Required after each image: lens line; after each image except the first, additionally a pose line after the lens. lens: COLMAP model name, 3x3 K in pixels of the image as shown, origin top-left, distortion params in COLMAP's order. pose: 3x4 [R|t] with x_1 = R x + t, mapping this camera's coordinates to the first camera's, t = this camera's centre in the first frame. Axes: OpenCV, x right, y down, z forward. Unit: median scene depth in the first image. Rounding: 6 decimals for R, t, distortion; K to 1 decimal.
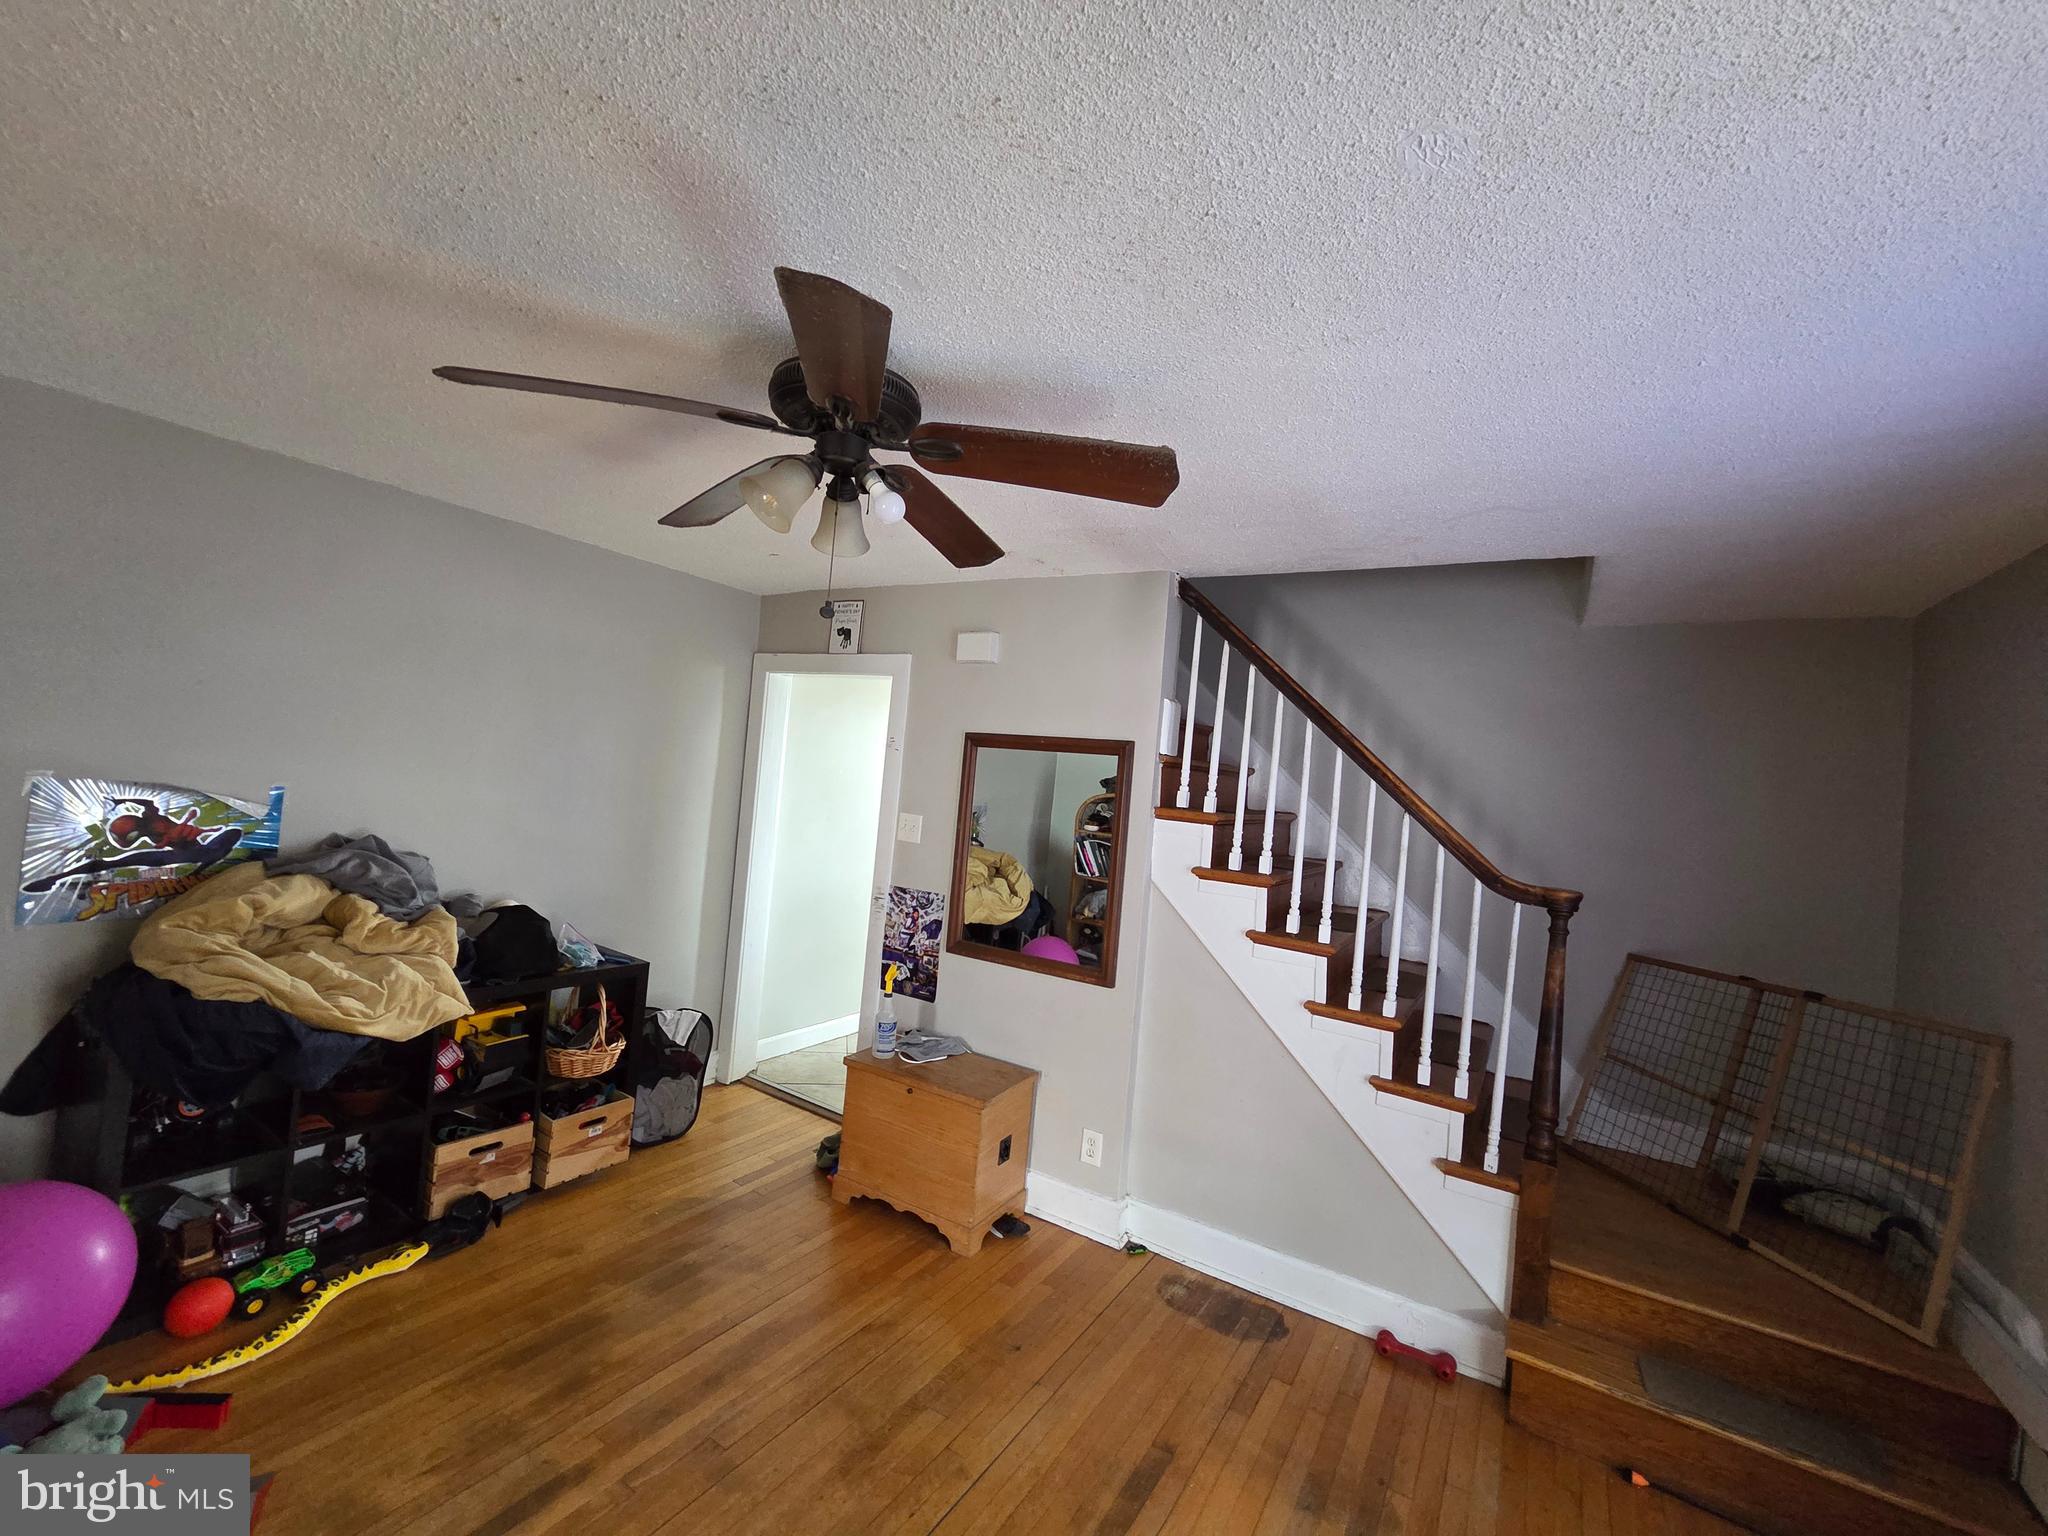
lens RADIAL K [[844.2, 0, 1027.3], [0, 844.2, 764.6], [0, 0, 1]] dist [-0.003784, -0.000841]
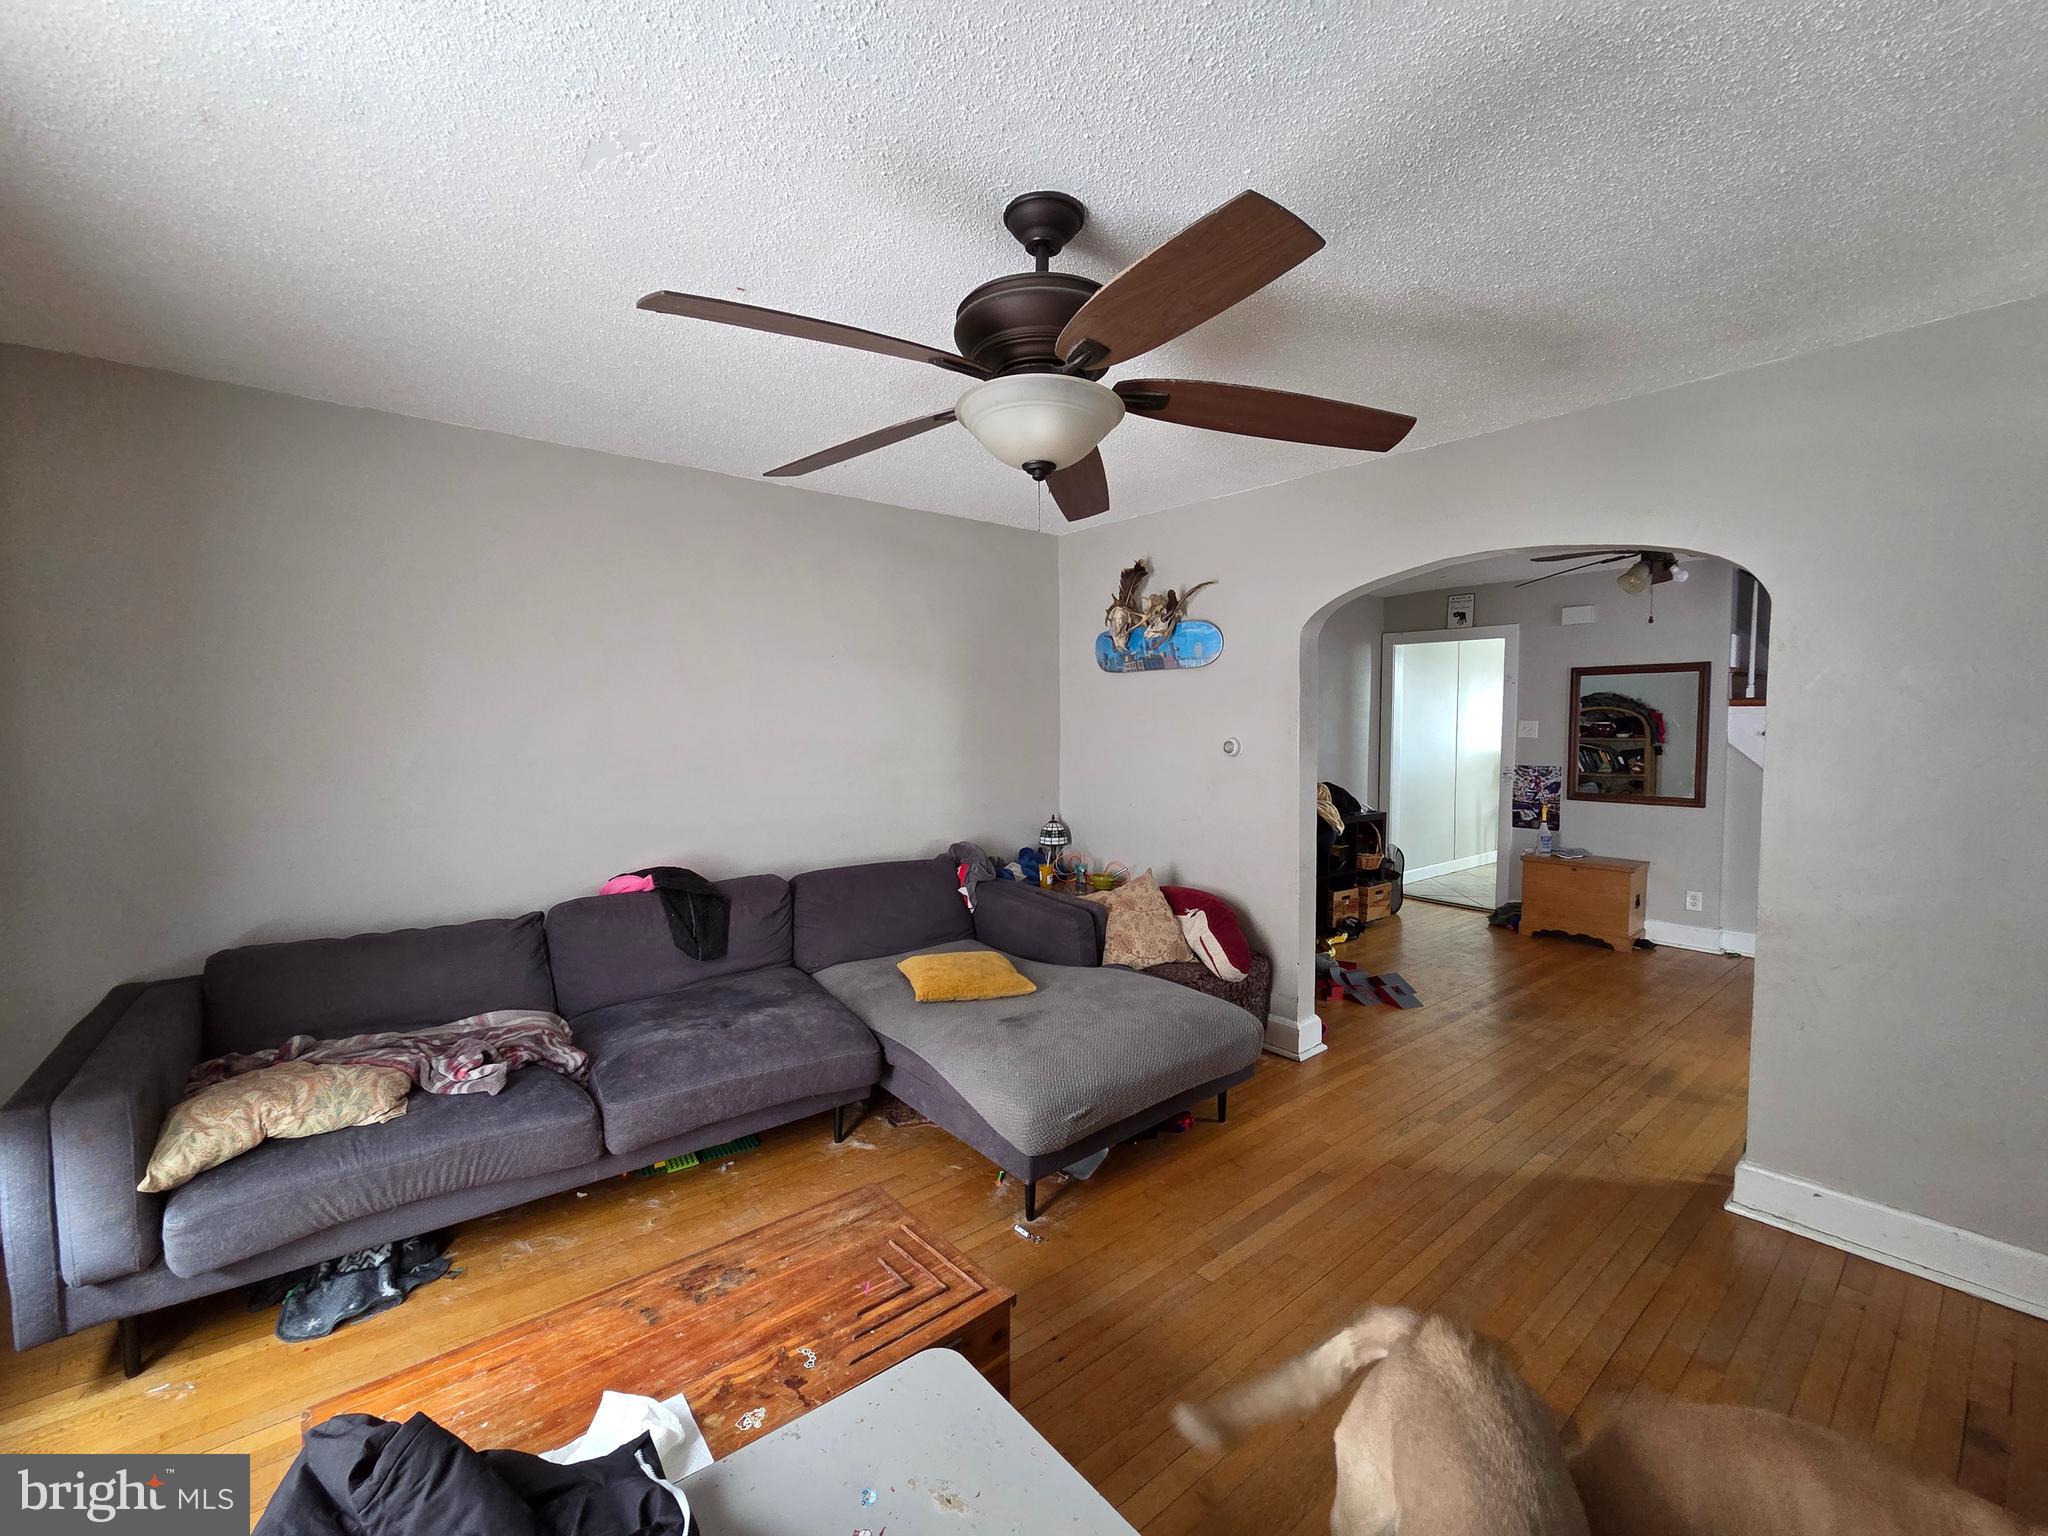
lens RADIAL K [[844.2, 0, 1022.4], [0, 844.2, 761.9], [0, 0, 1]] dist [-0.003784, -0.000841]
pose [[0.942774, -0.067932, -0.326438, -0.640329], [0.084093, 0.995821, 0.035634, -0.004029], [0.322653, -0.061046, 0.944547, -1.052199]]
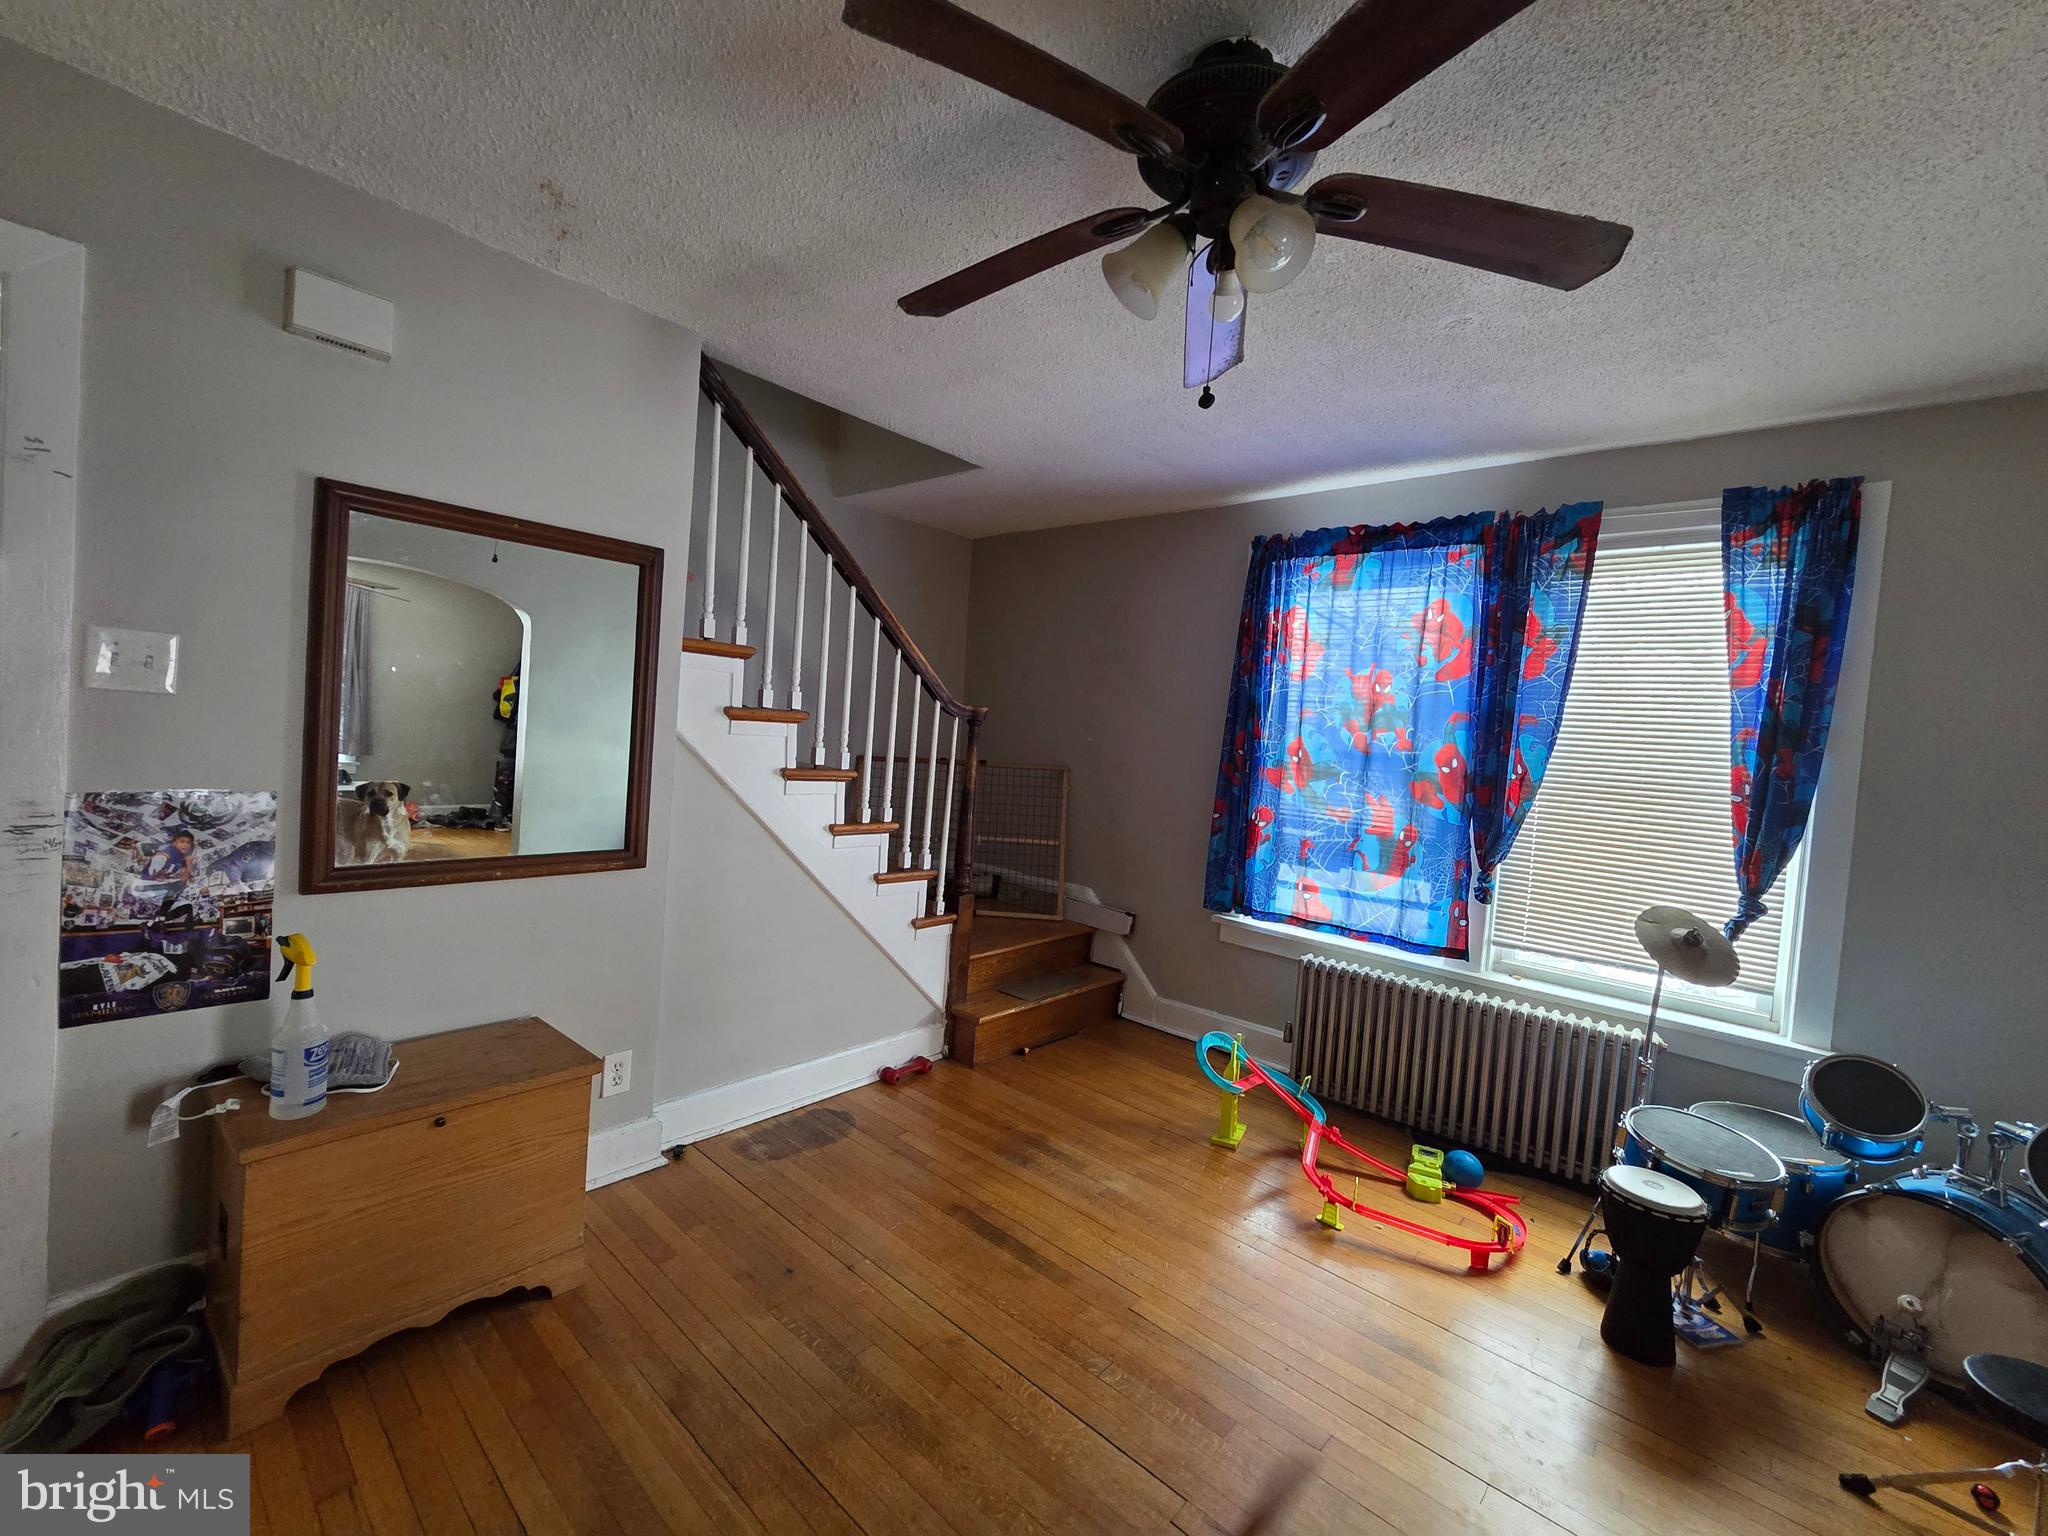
lens RADIAL K [[844.2, 0, 1024.1], [0, 844.2, 759.6], [0, 0, 1]] dist [-0.003784, -0.000841]
pose [[0.175433, -0.109013, 0.978437, -0.597428], [-0.070805, 0.989880, 0.122983, 0.044693], [-0.981942, -0.090854, 0.165939, 0.533742]]
